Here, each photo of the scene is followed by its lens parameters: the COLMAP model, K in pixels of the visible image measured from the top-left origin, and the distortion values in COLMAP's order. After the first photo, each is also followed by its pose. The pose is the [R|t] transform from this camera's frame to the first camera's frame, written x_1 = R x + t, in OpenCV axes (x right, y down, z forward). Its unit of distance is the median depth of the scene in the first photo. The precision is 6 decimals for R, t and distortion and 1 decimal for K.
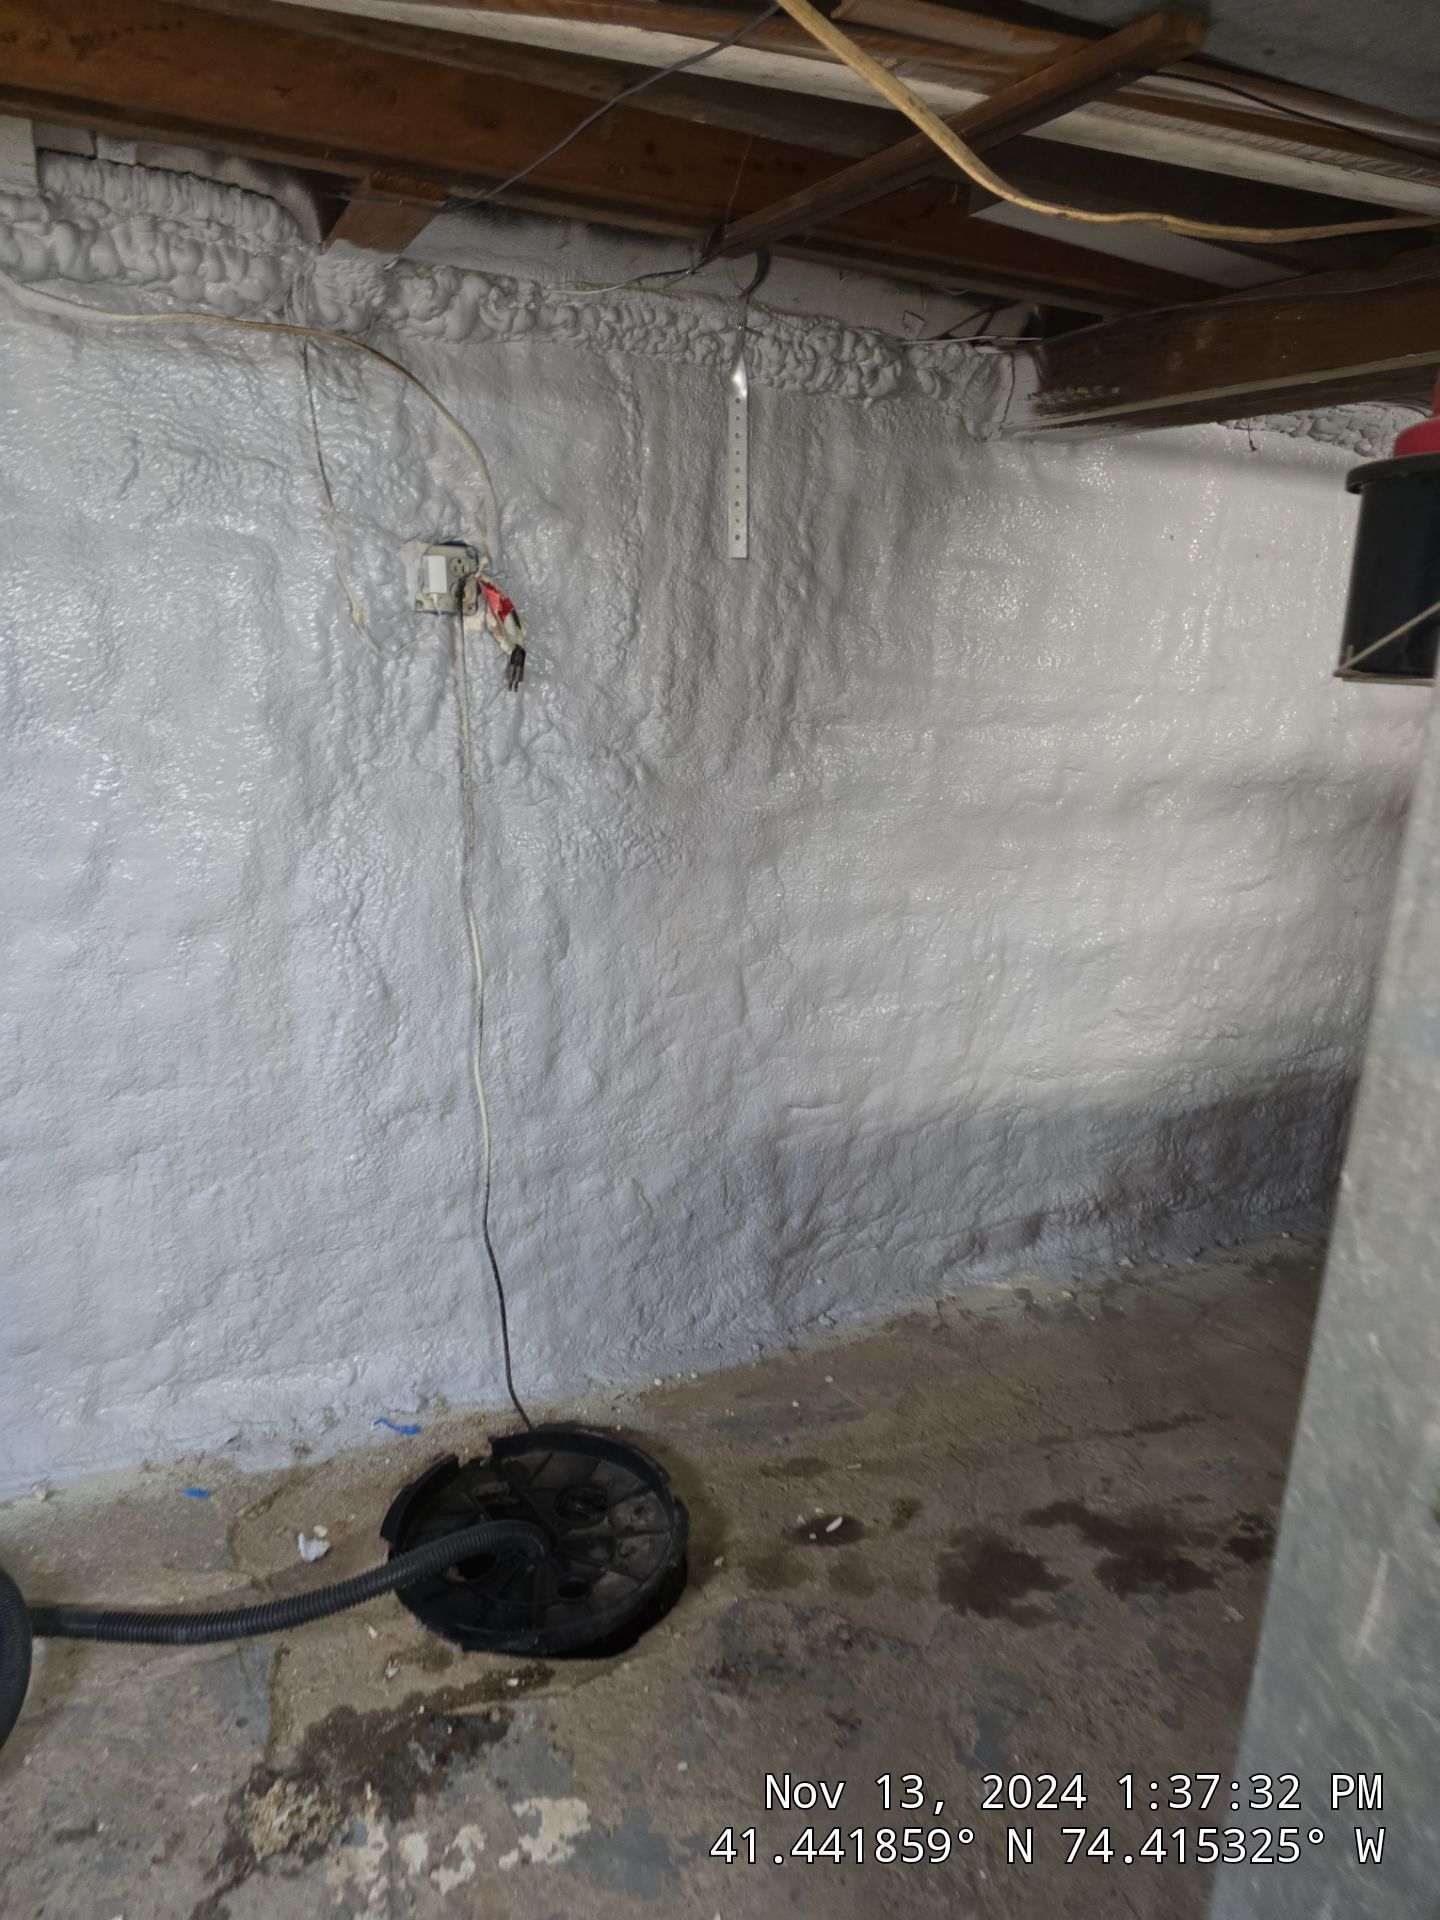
lens RADIAL K [[1300.3, 0, 716.9], [0, 1300.3, 965.8], [0, 0, 1]] dist [0.083906, -0.081201]
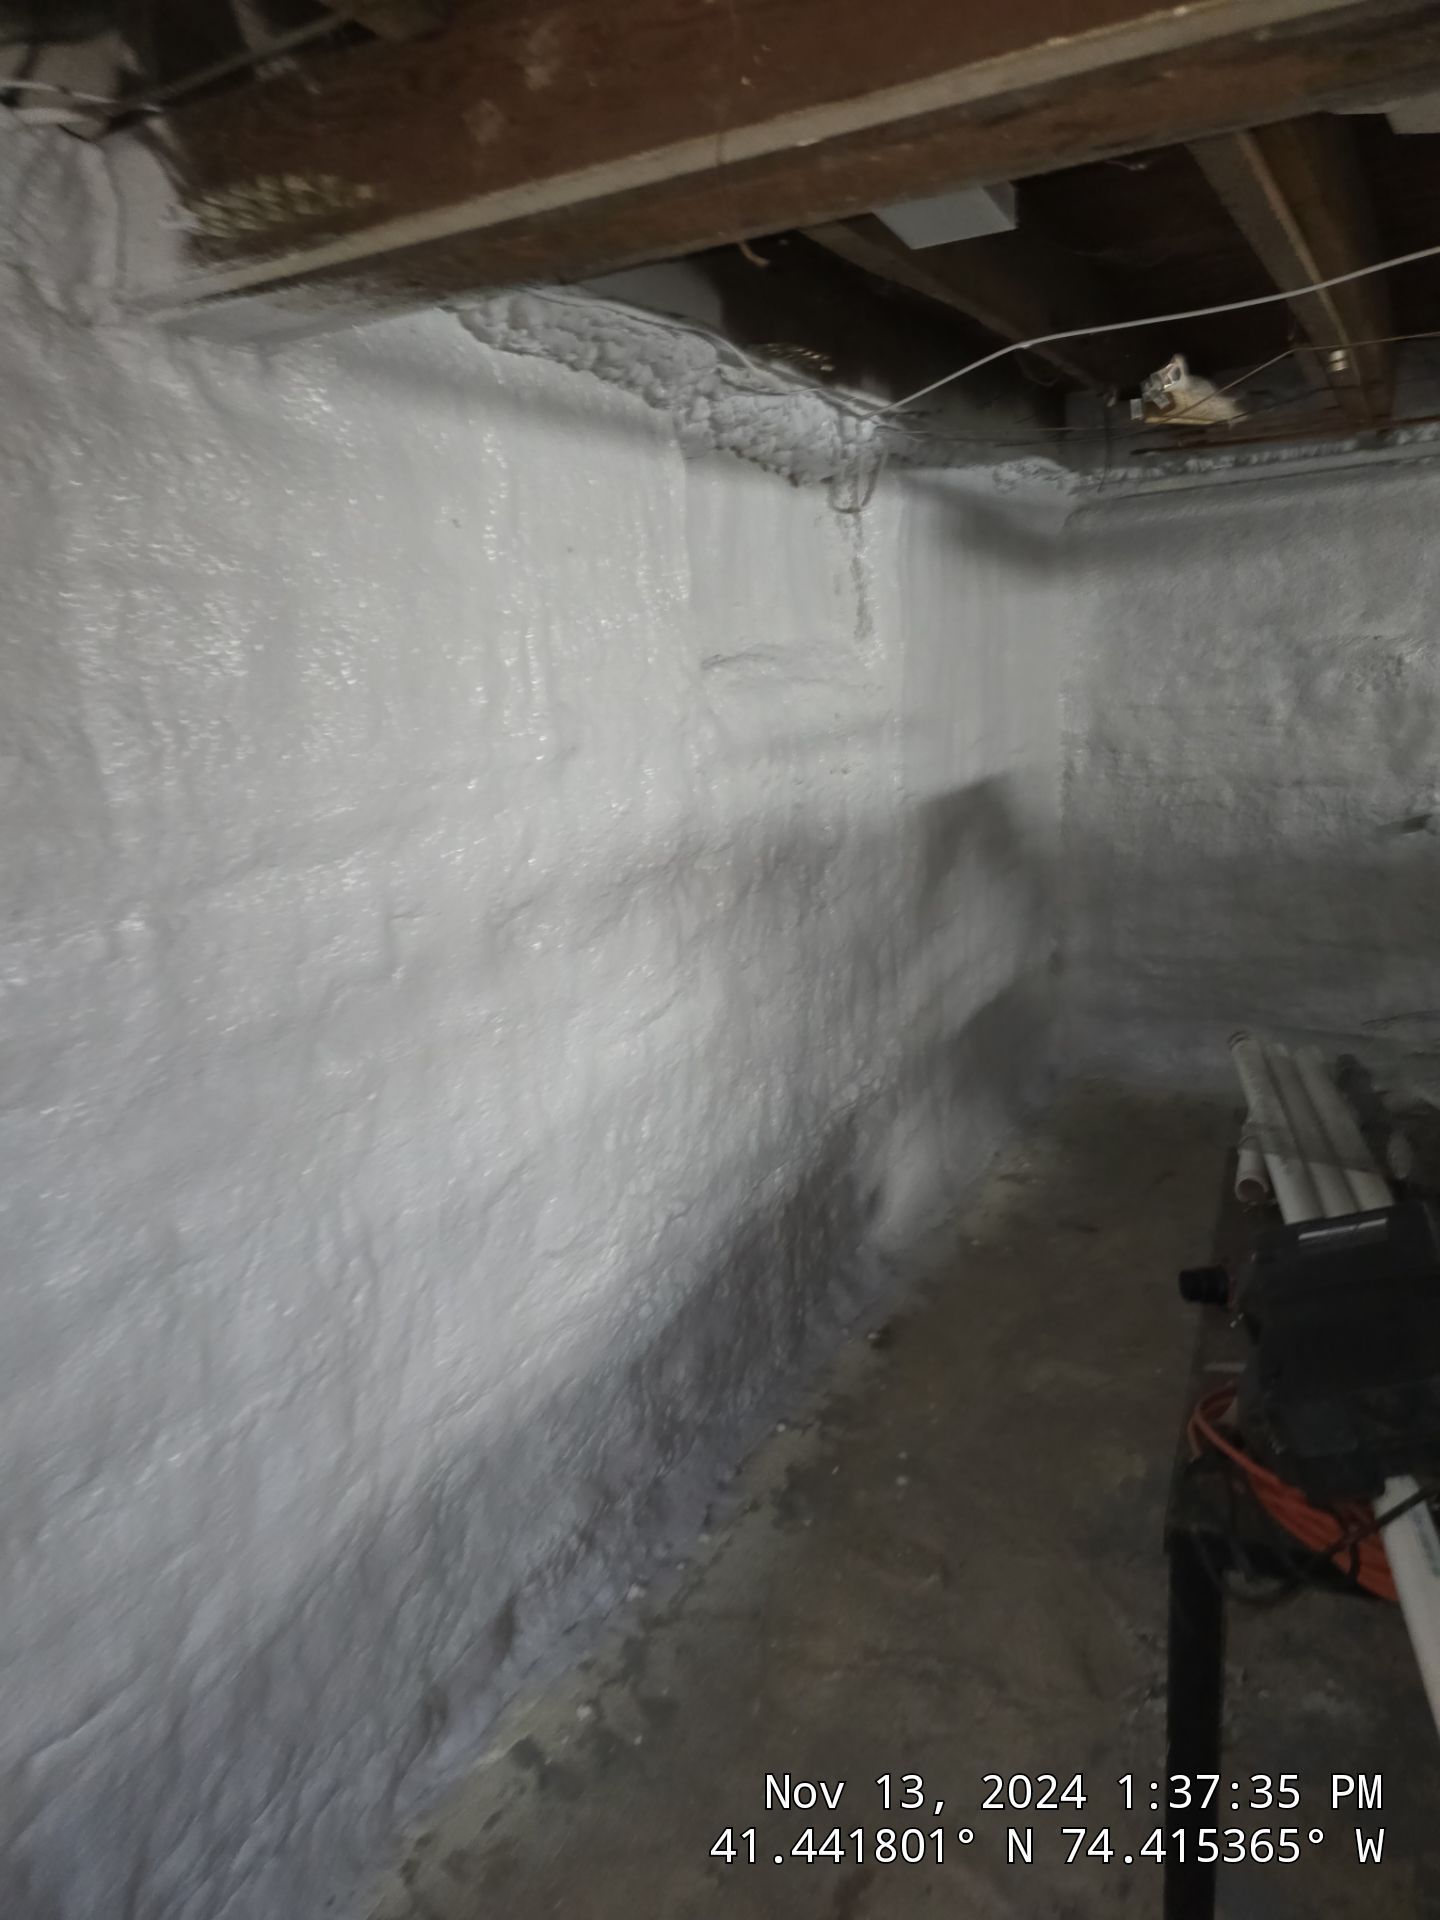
lens RADIAL K [[1276.4, 0, 715.4], [0, 1276.4, 970.8], [0, 0, 1]] dist [0.072816, -0.068771]
pose [[0.804455, -0.233733, 0.546097, 0.063516], [0.247082, 0.967693, 0.050203, -0.120045], [-0.540188, 0.094545, 0.836217, 0.442880]]
